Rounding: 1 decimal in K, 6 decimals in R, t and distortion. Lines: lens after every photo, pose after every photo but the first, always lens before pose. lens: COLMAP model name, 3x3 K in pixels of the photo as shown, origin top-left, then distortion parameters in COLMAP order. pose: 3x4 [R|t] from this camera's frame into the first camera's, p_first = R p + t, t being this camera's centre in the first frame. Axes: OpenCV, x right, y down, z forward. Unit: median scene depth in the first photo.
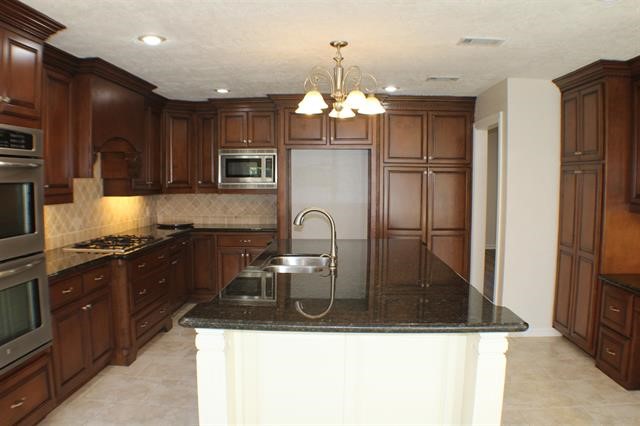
lens RADIAL K [[528.2, 0, 320.0], [0, 528.2, 213.0], [0, 0, 1]] dist [-0.202850, 0.087468]
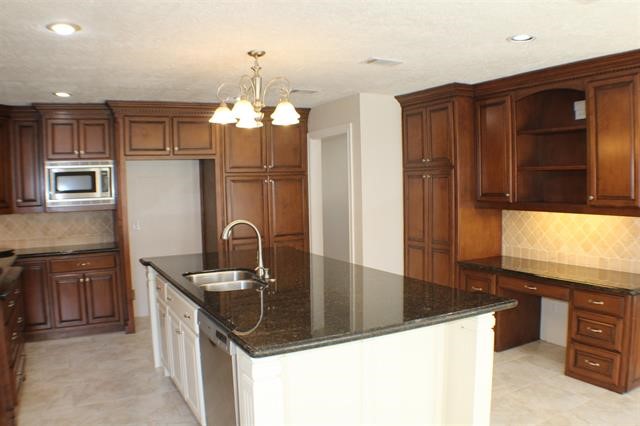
lens RADIAL K [[528.2, 0, 320.0], [0, 528.2, 213.0], [0, 0, 1]] dist [-0.202850, 0.087468]
pose [[0.859251, -0.053843, 0.508714, -0.237824], [0.061826, 0.998086, 0.001209, -0.009935], [-0.507805, 0.030413, 0.860935, 0.059530]]
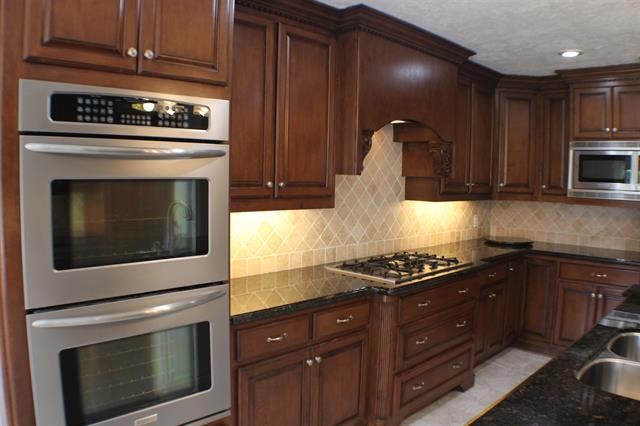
lens RADIAL K [[506.3, 0, 320.0], [0, 506.3, 213.0], [0, 0, 1]] dist [-0.220748, 0.082685]
pose [[0.740643, 0.064536, -0.668792, -0.007117], [-0.062759, 0.997670, 0.026771, -0.022206], [0.668961, 0.022145, 0.742967, 0.309493]]
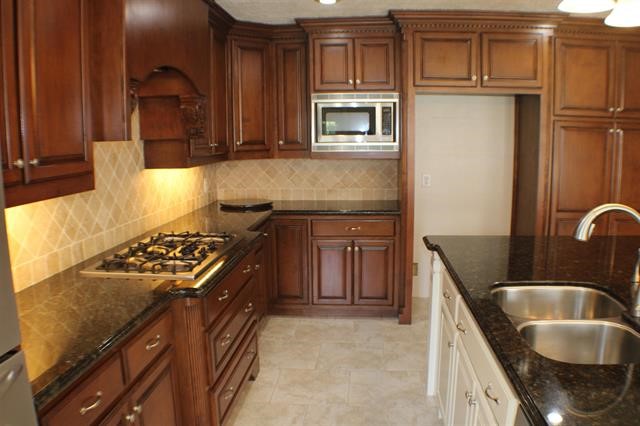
lens RADIAL K [[506.3, 0, 320.0], [0, 506.3, 213.0], [0, 0, 1]] dist [-0.220748, 0.082685]
pose [[0.999295, -0.006230, -0.037022, -0.166685], [0.009519, 0.995956, 0.089335, -0.027056], [0.036316, -0.089624, 0.995313, 0.357470]]
